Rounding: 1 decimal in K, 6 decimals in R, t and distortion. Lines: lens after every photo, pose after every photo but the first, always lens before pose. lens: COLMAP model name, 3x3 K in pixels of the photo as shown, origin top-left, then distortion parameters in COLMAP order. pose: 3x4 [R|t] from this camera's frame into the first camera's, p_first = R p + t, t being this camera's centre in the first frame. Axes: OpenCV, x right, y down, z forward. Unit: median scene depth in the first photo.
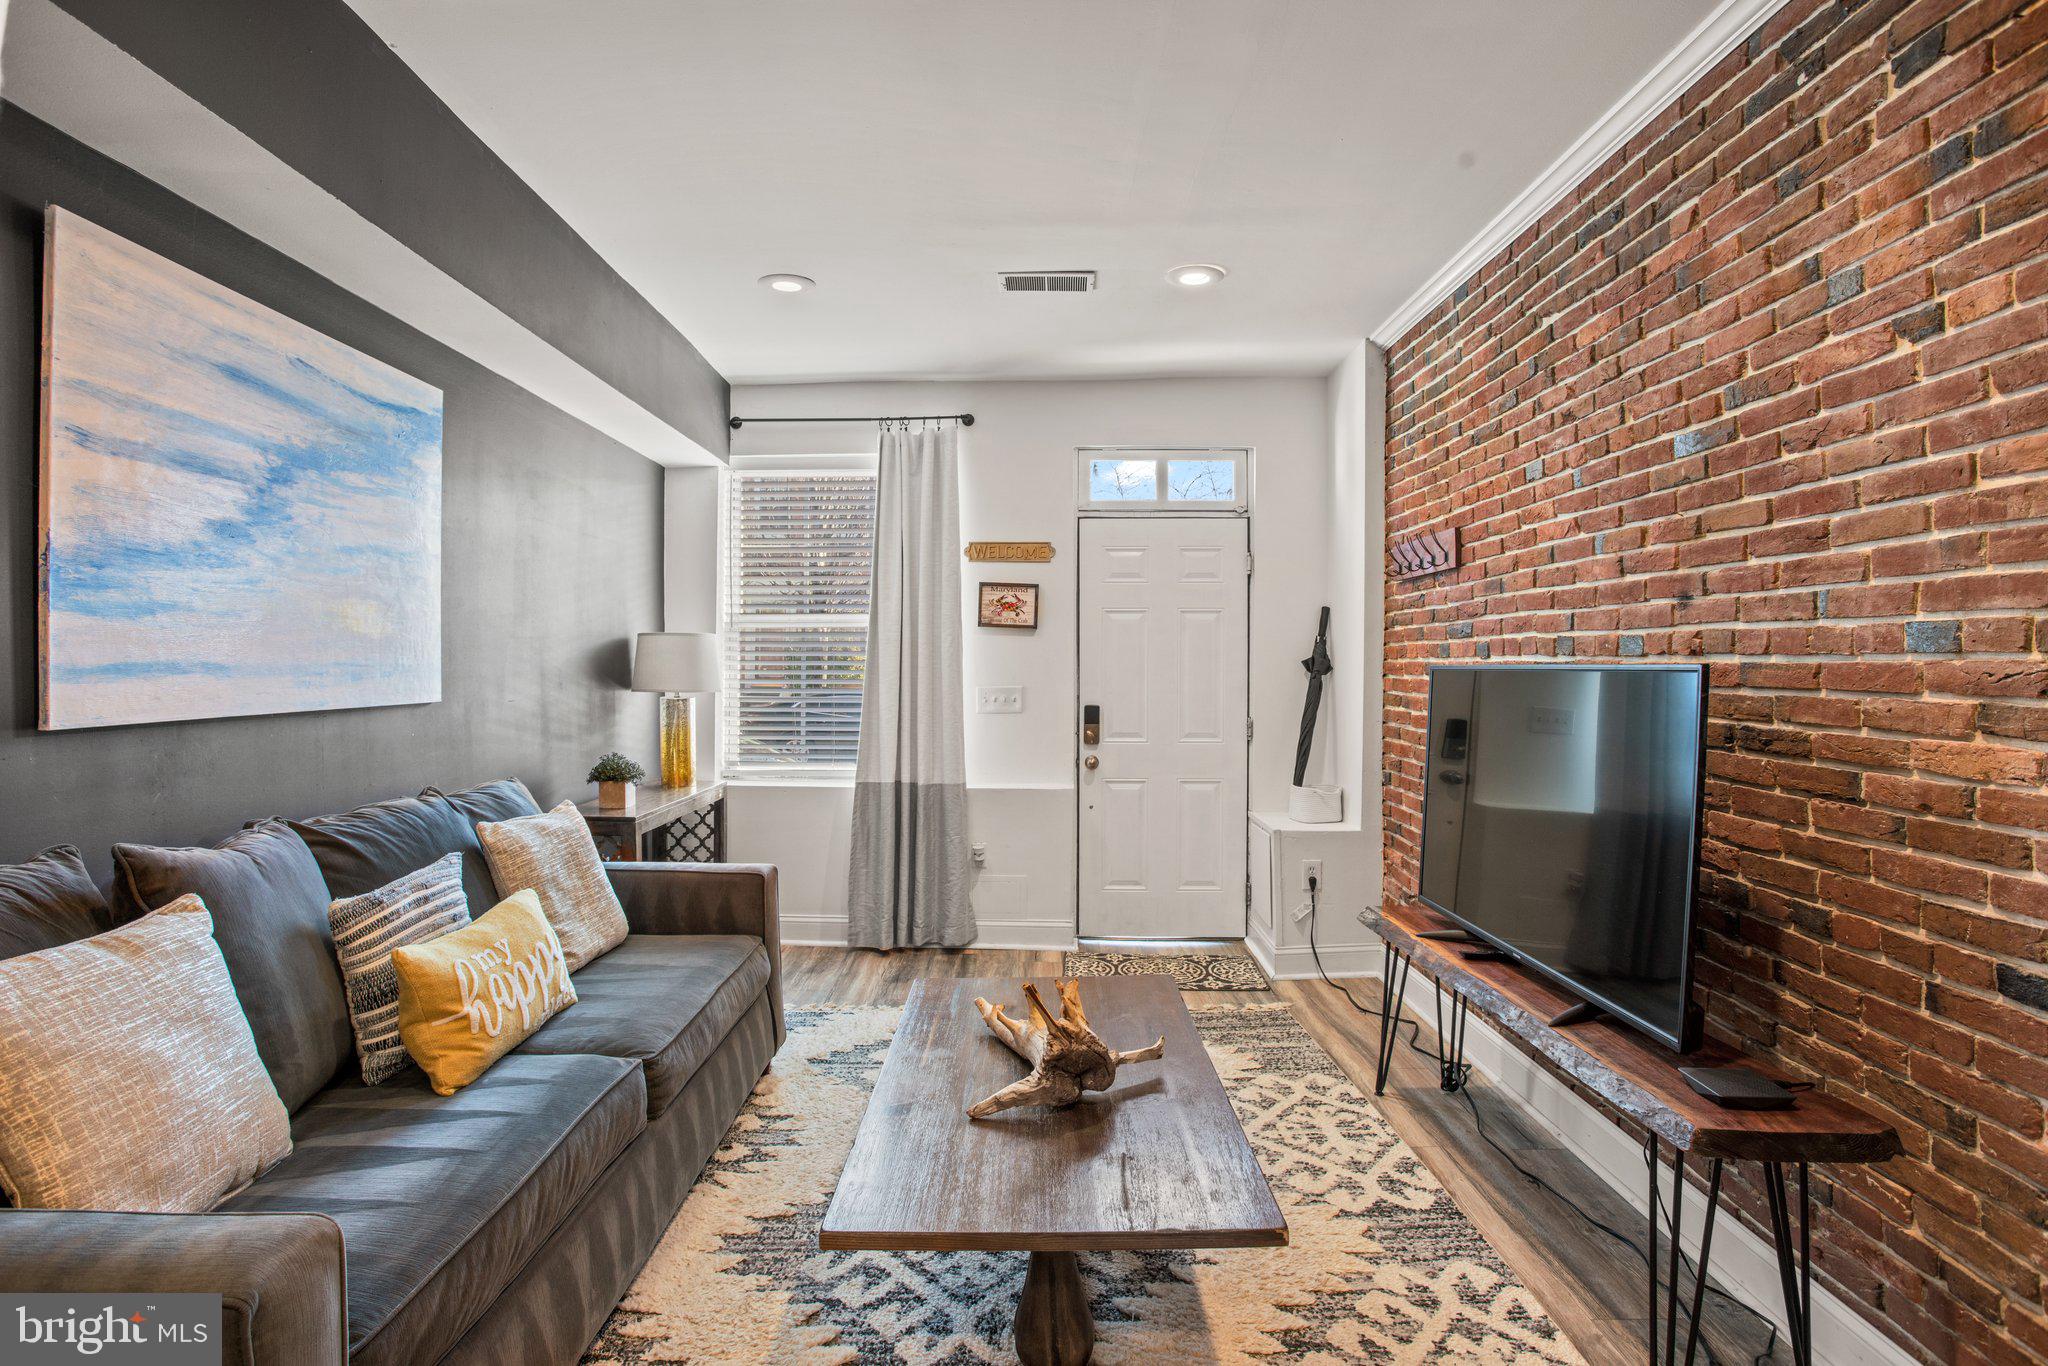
lens RADIAL K [[1033.0, 0, 1002.7], [0, 1033.0, 668.6], [0, 0, 1]] dist [-0.070652, 0.030878]
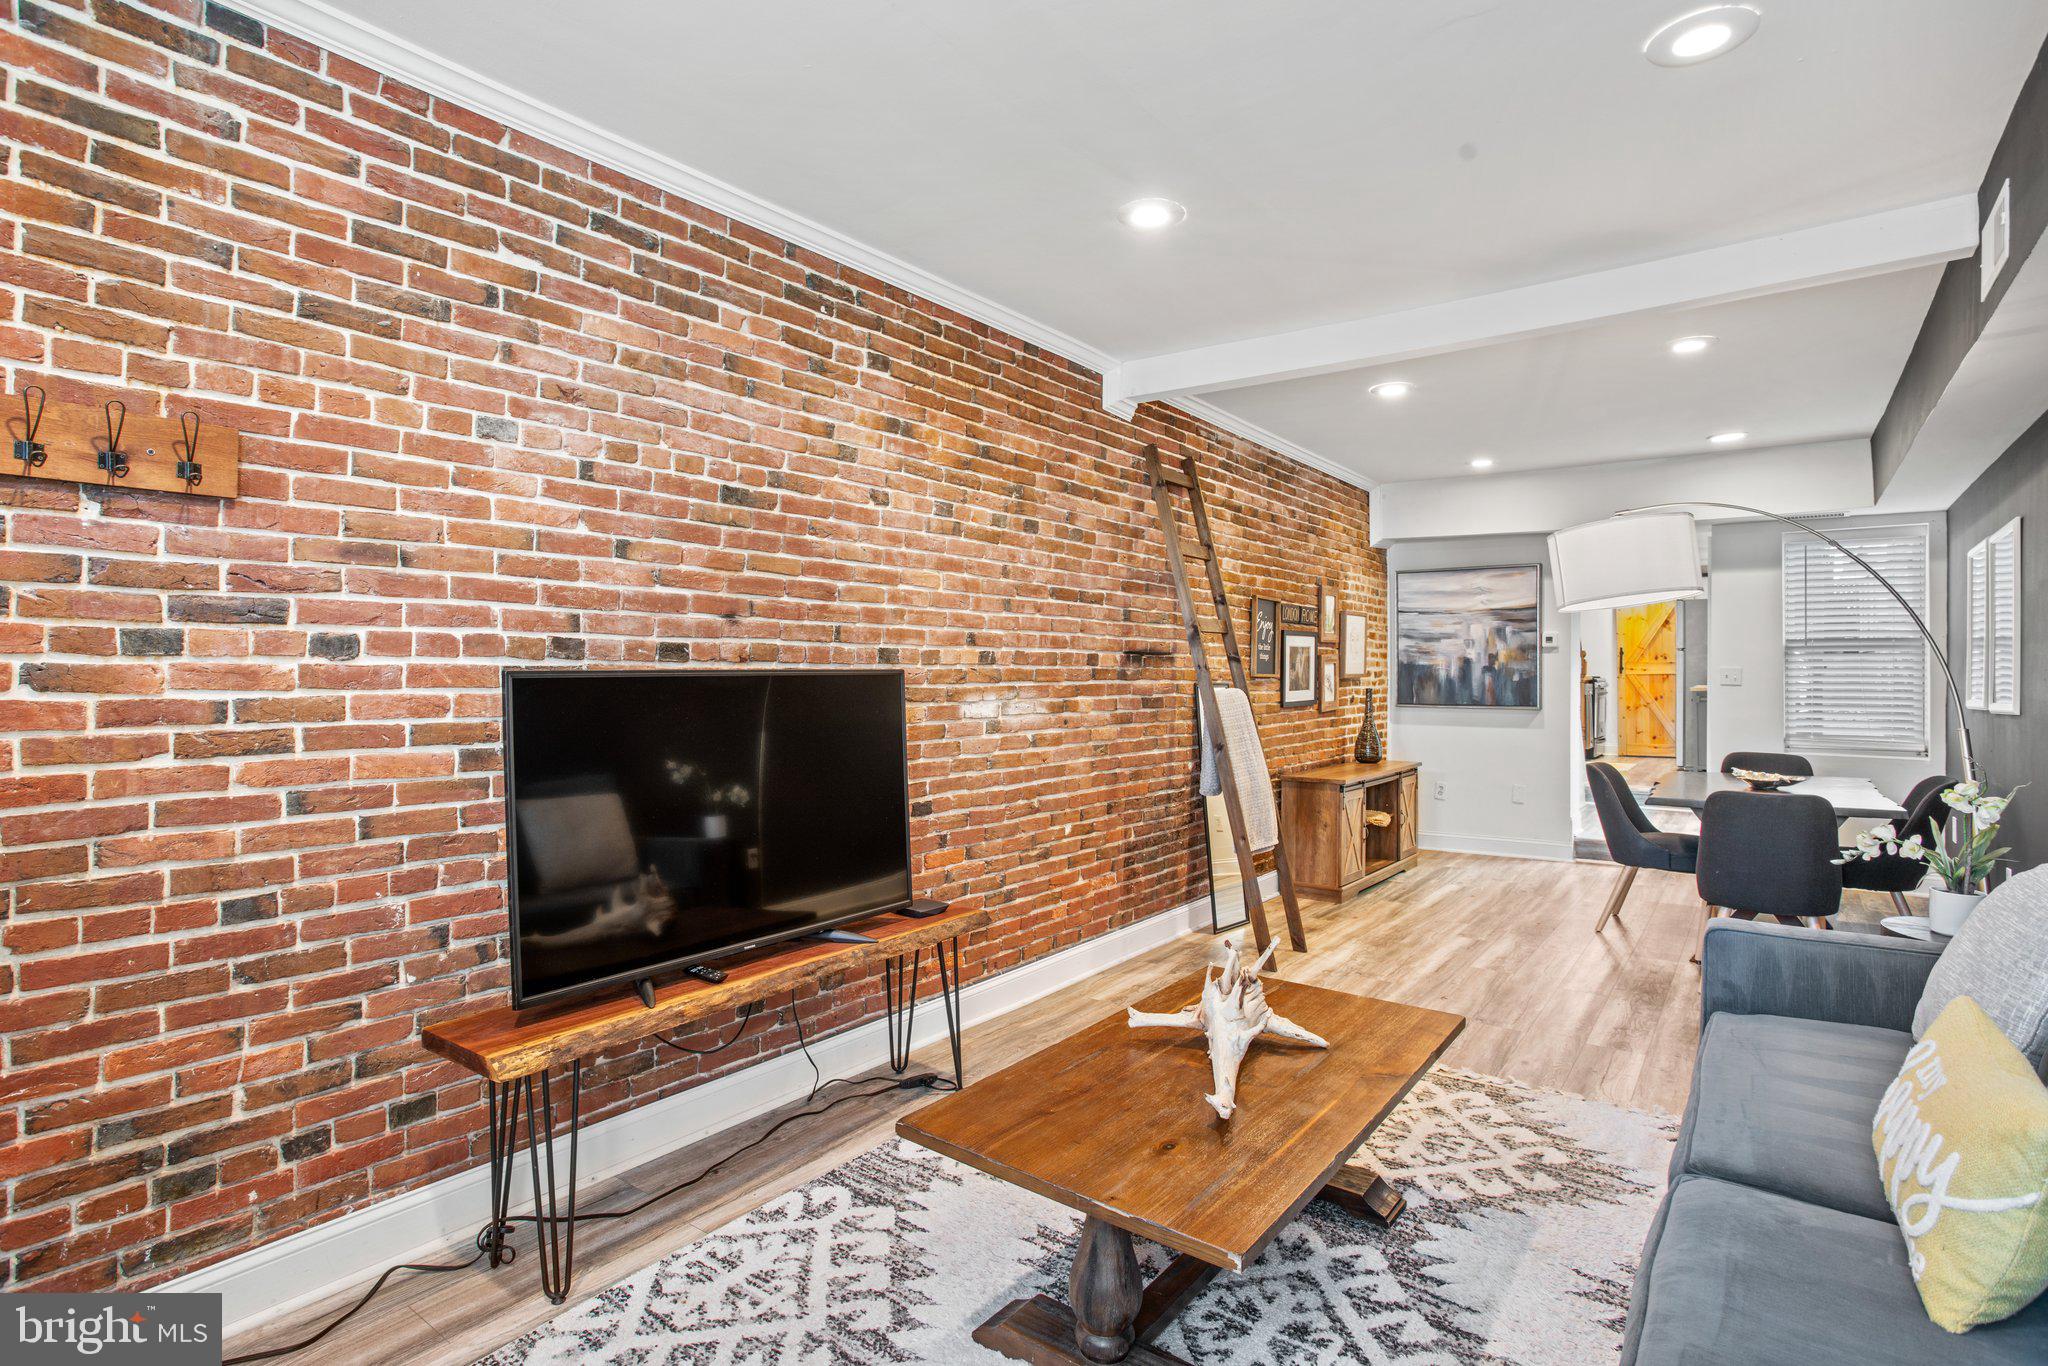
lens RADIAL K [[1033.0, 0, 997.2], [0, 1033.0, 678.9], [0, 0, 1]] dist [-0.070652, 0.030878]
pose [[-0.799270, -0.006860, 0.600933, -0.280791], [0.001127, 0.999916, 0.012913, -0.006543], [-0.600971, 0.010999, -0.799195, 1.410795]]
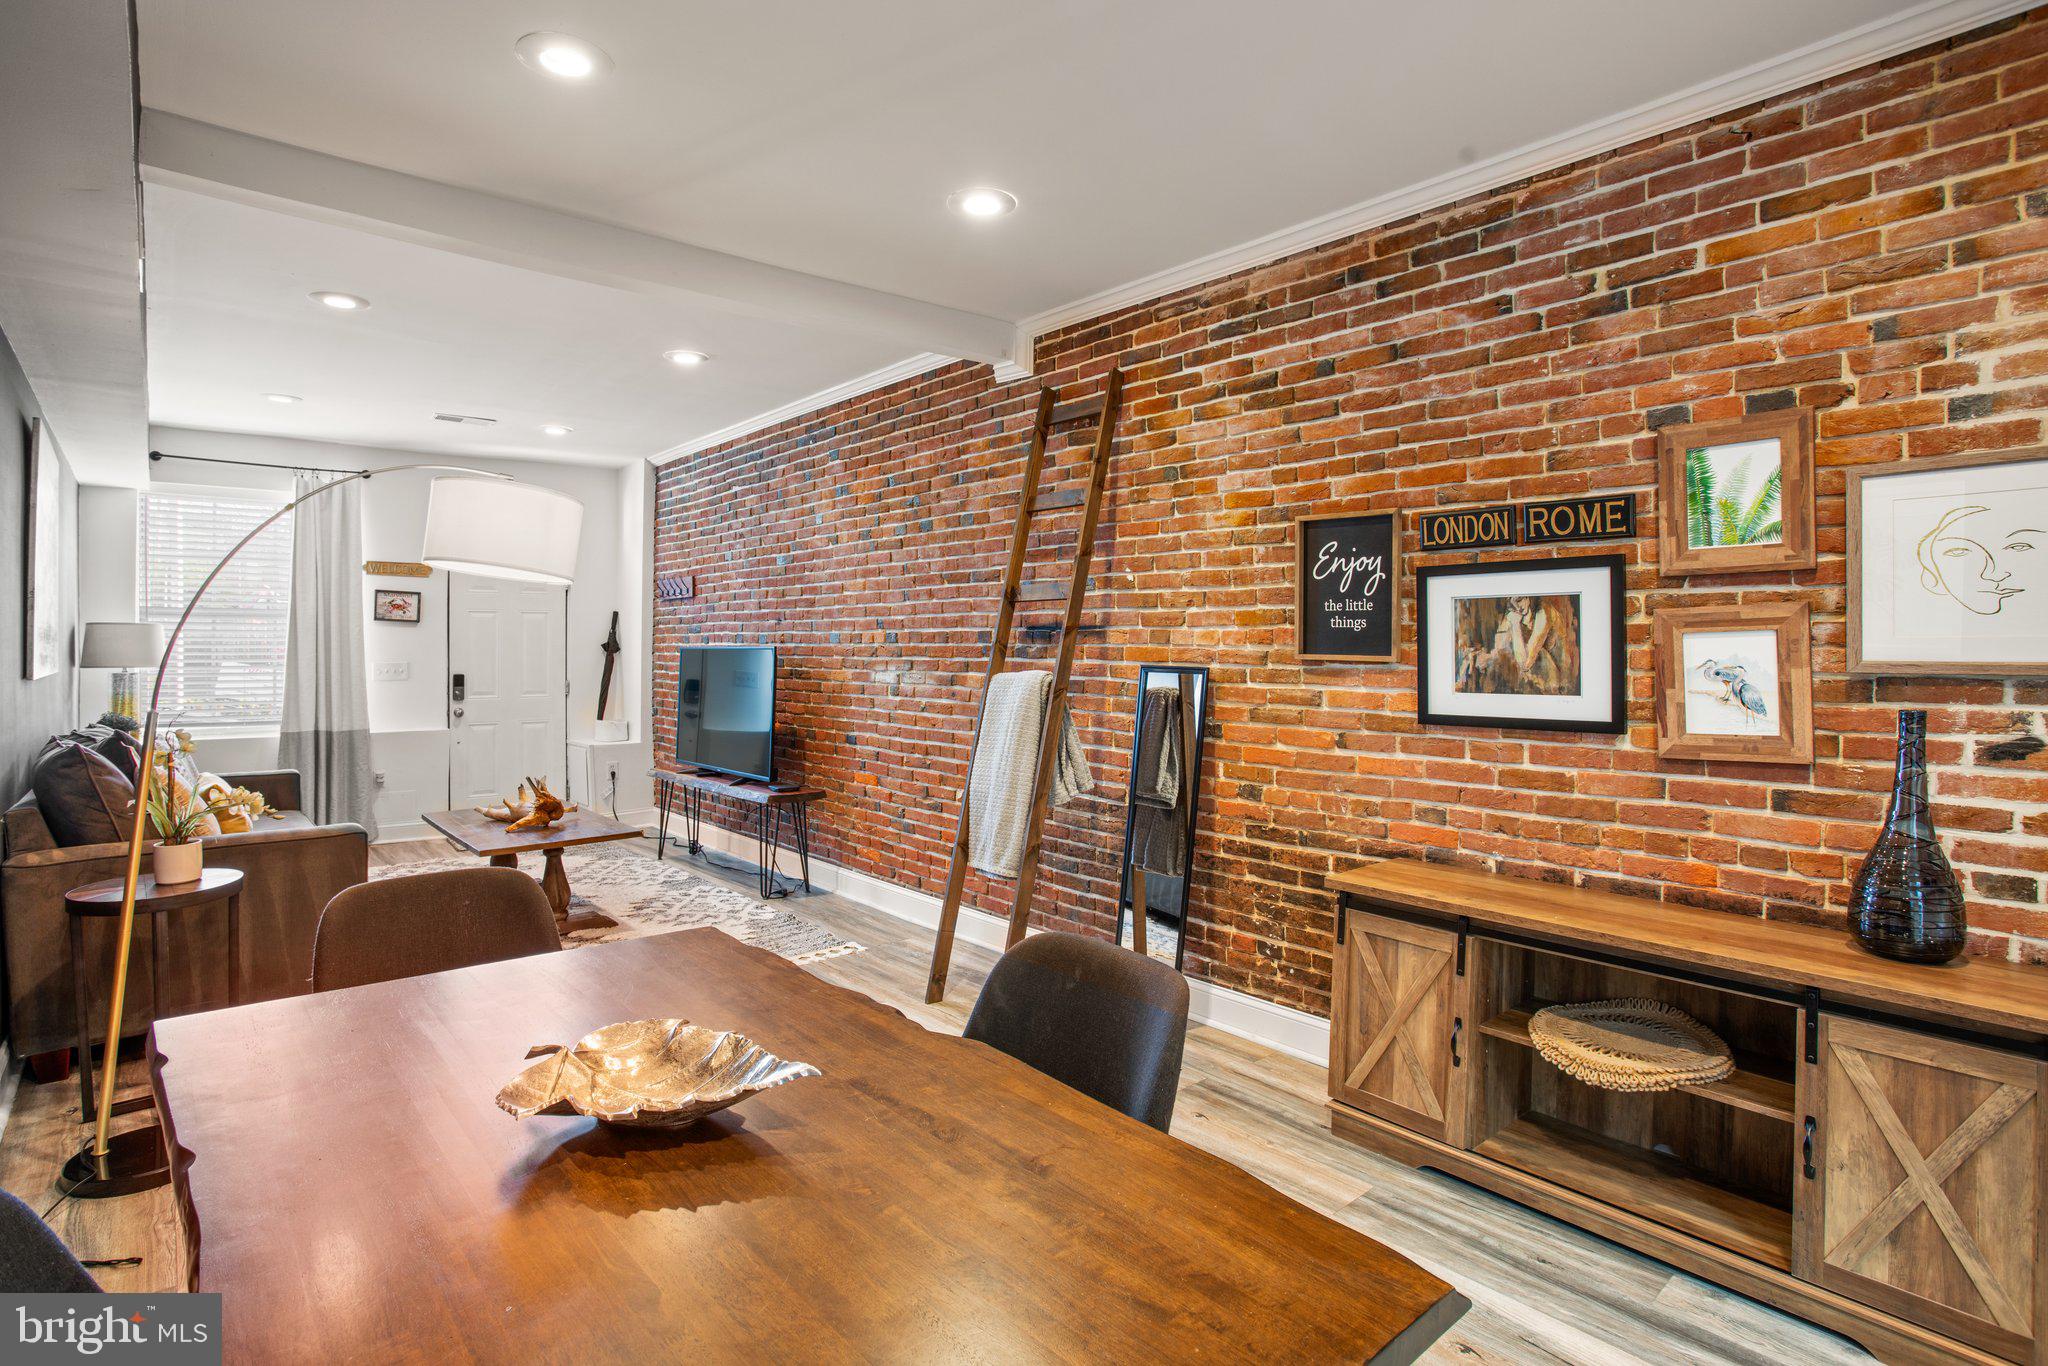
lens RADIAL K [[1033.0, 0, 1017.1], [0, 1033.0, 654.6], [0, 0, 1]] dist [-0.070652, 0.030878]
pose [[0.749439, -0.004195, 0.662060, -0.463601], [0.001678, 0.999989, 0.004437, 0.004127], [-0.662071, -0.002214, 0.749438, -1.049189]]
